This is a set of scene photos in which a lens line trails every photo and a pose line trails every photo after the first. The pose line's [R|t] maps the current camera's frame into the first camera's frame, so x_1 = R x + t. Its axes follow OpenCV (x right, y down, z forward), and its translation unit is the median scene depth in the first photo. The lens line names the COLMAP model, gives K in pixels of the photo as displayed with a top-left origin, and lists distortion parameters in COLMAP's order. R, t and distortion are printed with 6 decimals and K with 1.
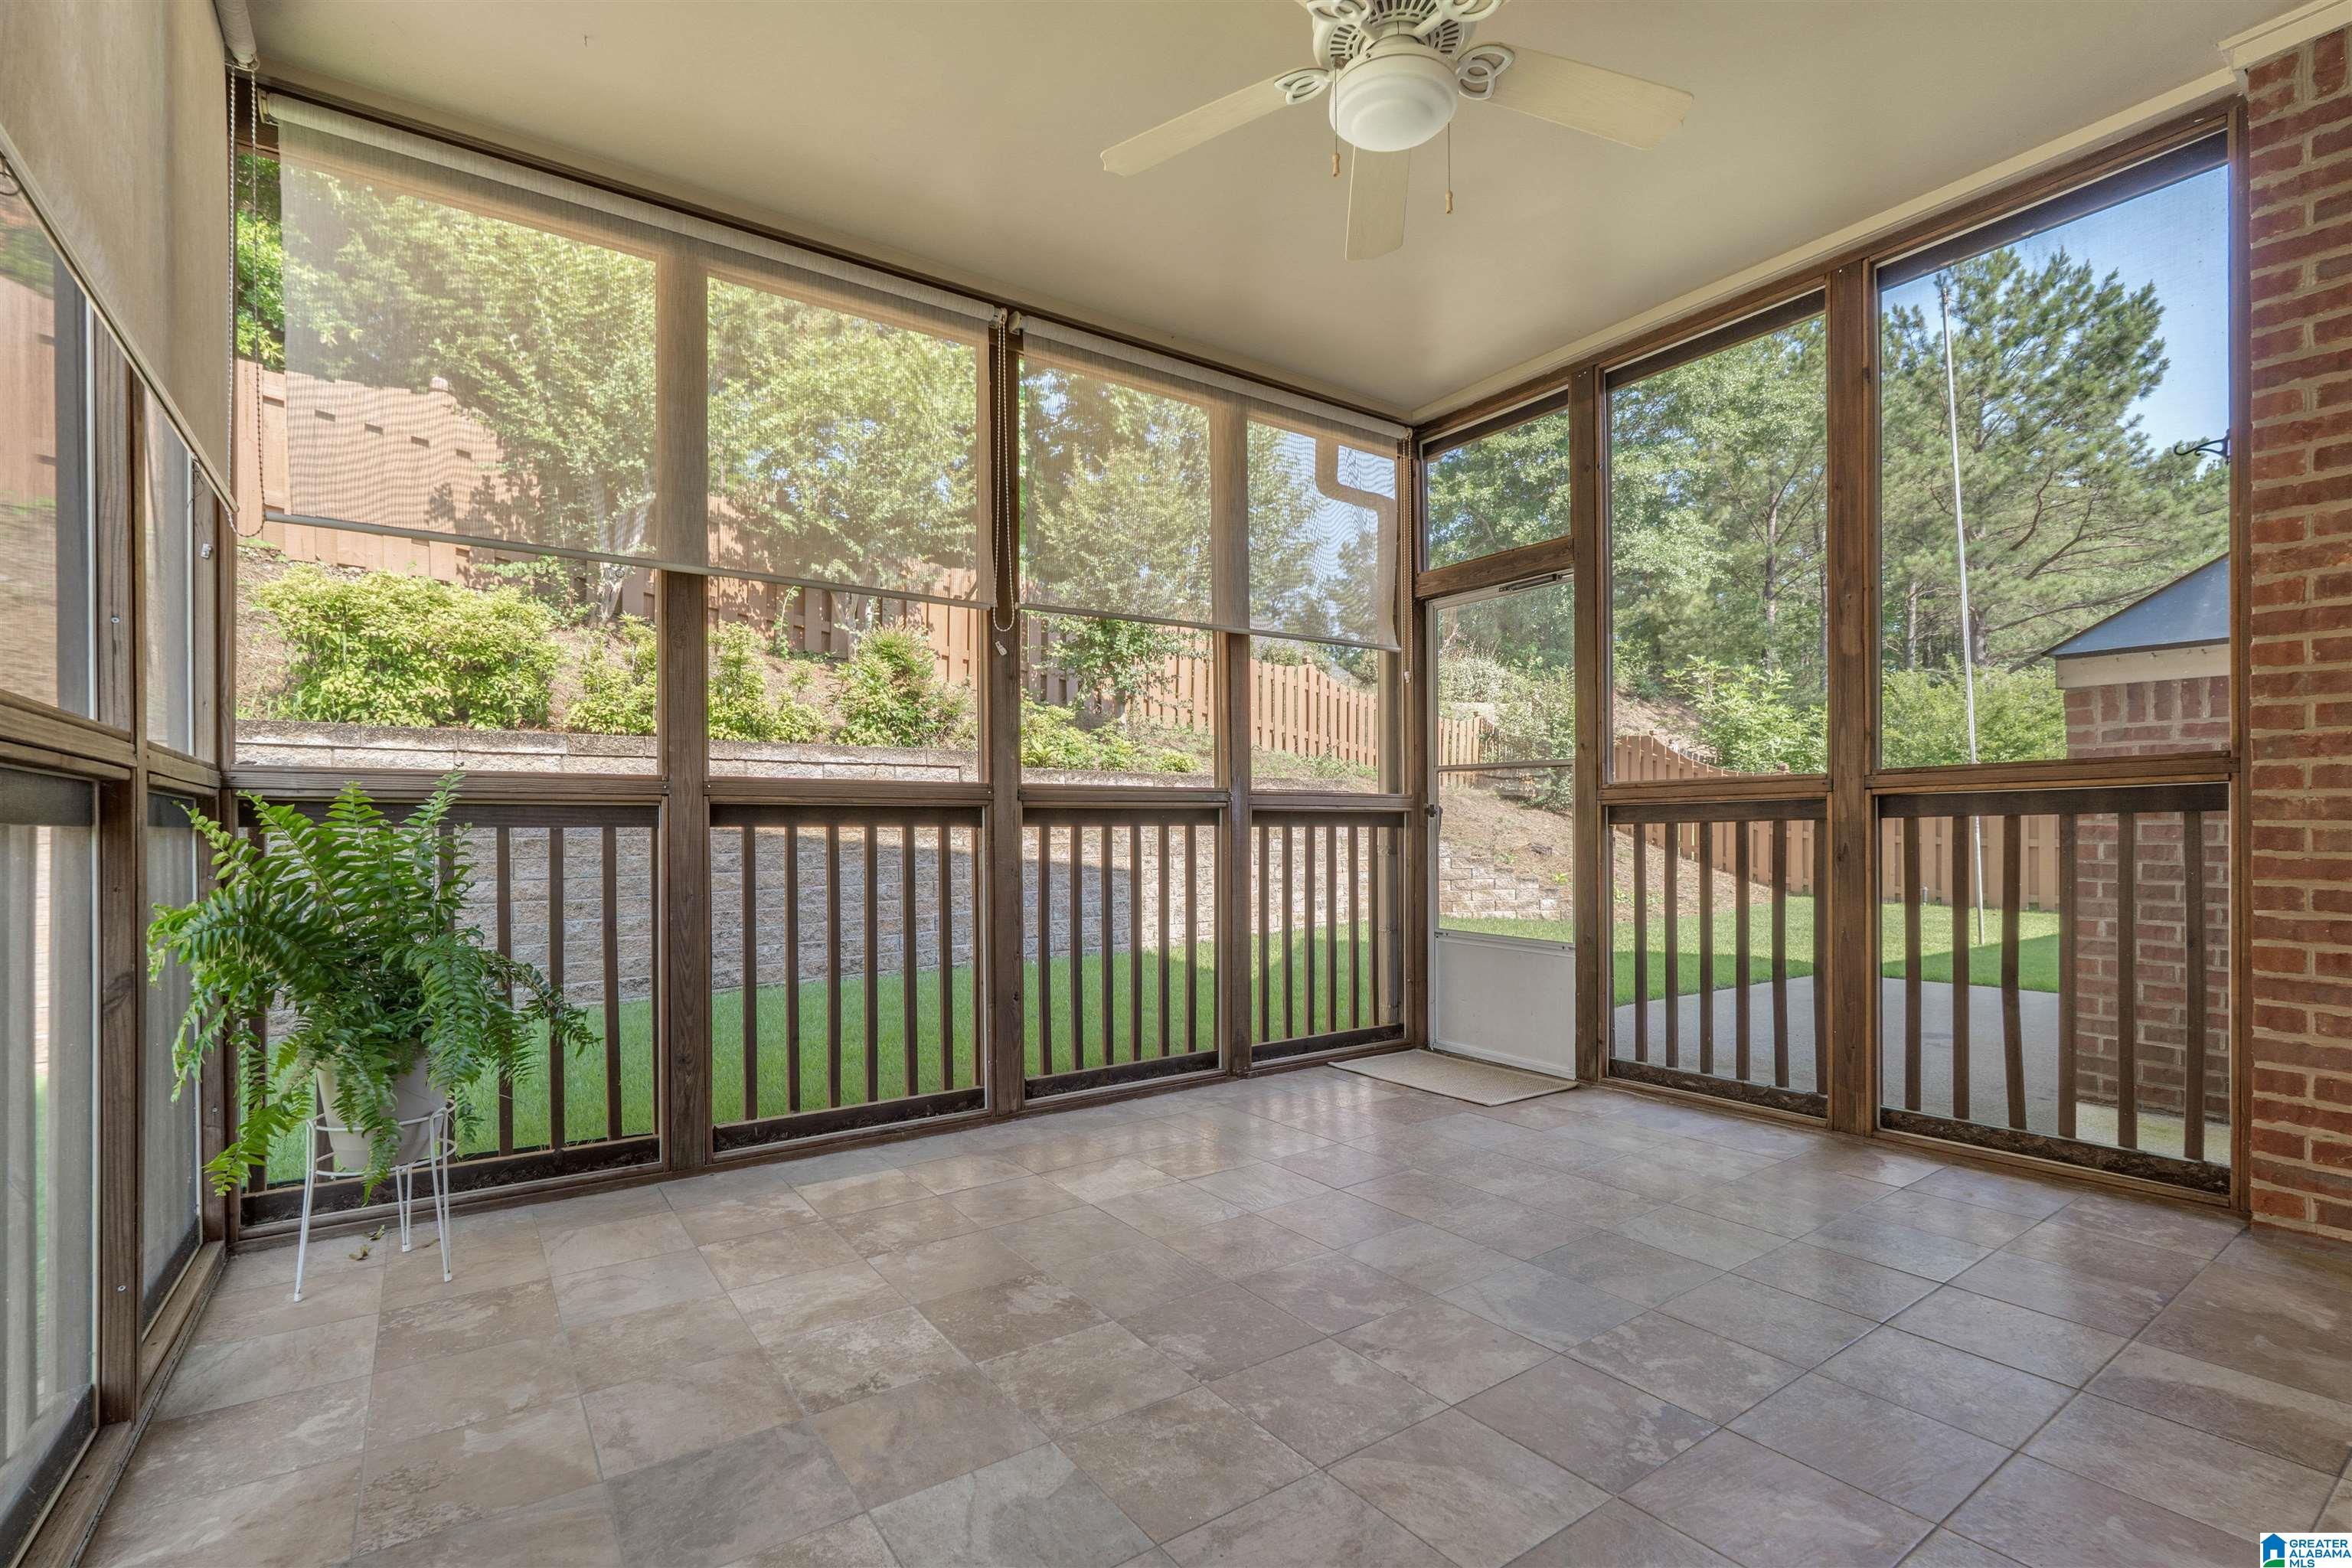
lens RADIAL K [[1037.9, 0, 1189.6], [0, 1037.9, 778.5], [0, 0, 1]] dist [0.002353, -0.000302]
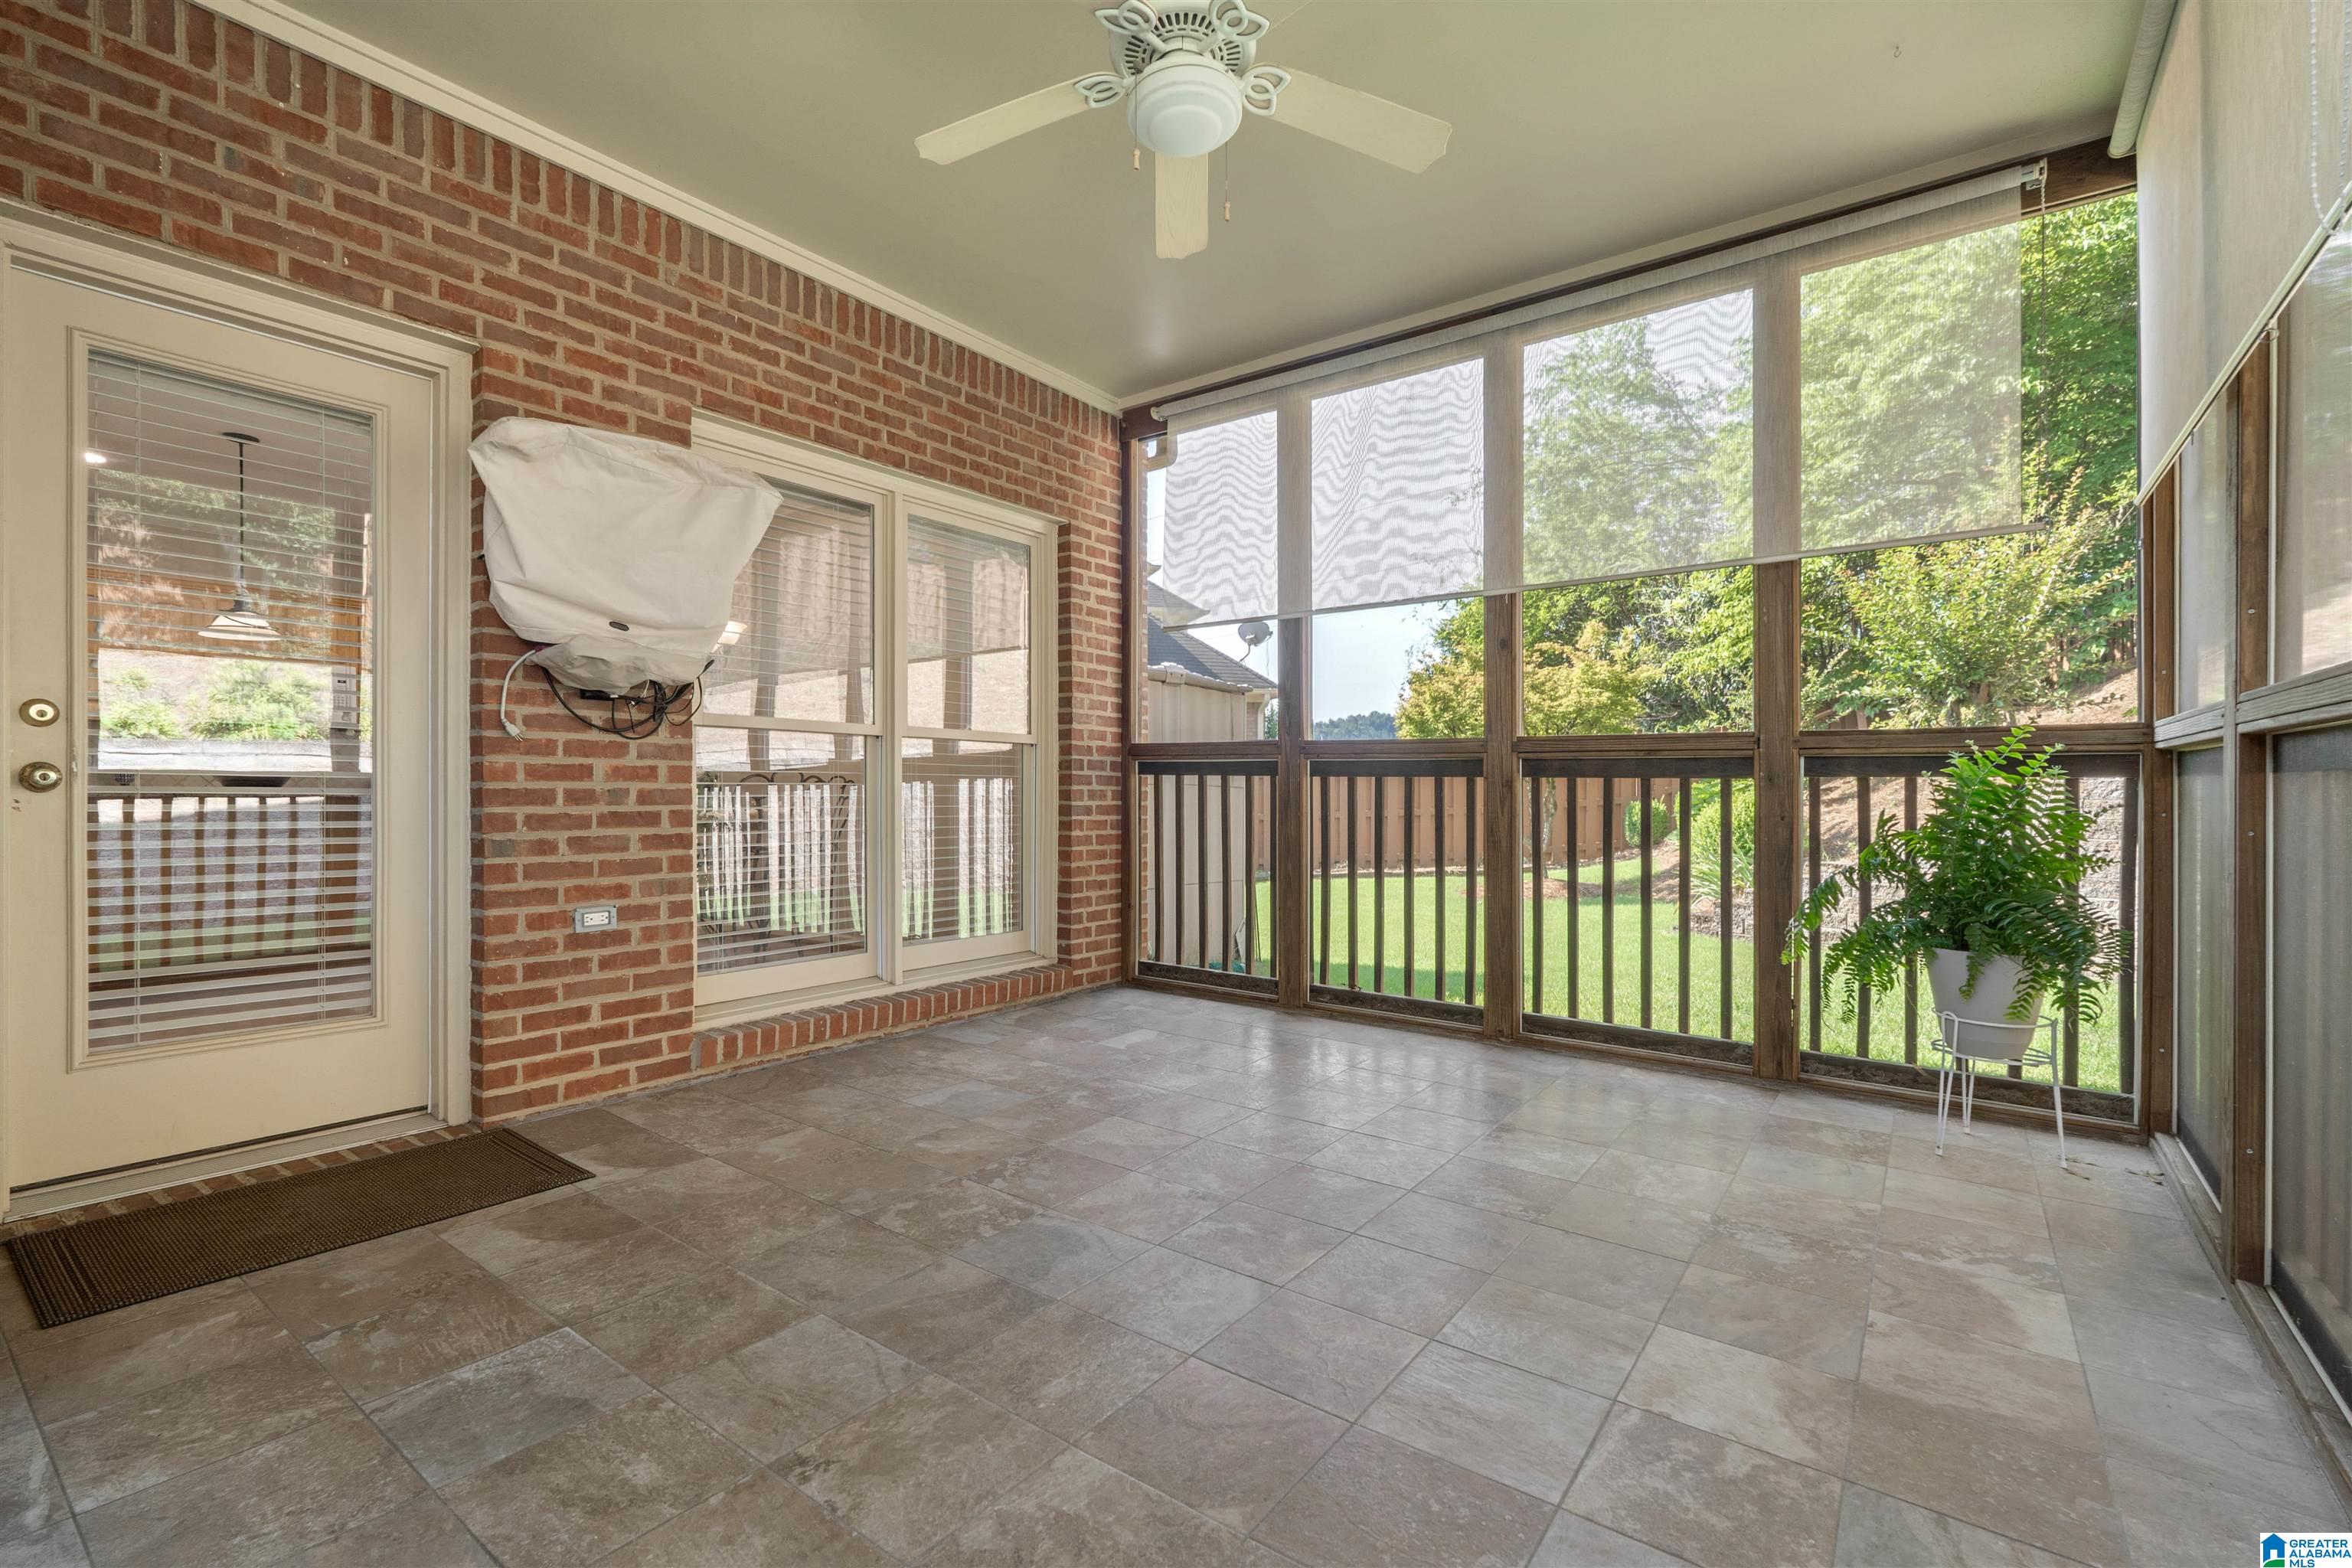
lens RADIAL K [[1037.9, 0, 1189.6], [0, 1037.9, 778.5], [0, 0, 1]] dist [0.002353, -0.000302]
pose [[-0.944929, -0.001984, -0.327269, 0.550777], [0.016539, 0.998415, -0.053804, 0.106315], [0.326857, -0.056254, -0.943398, 2.042467]]
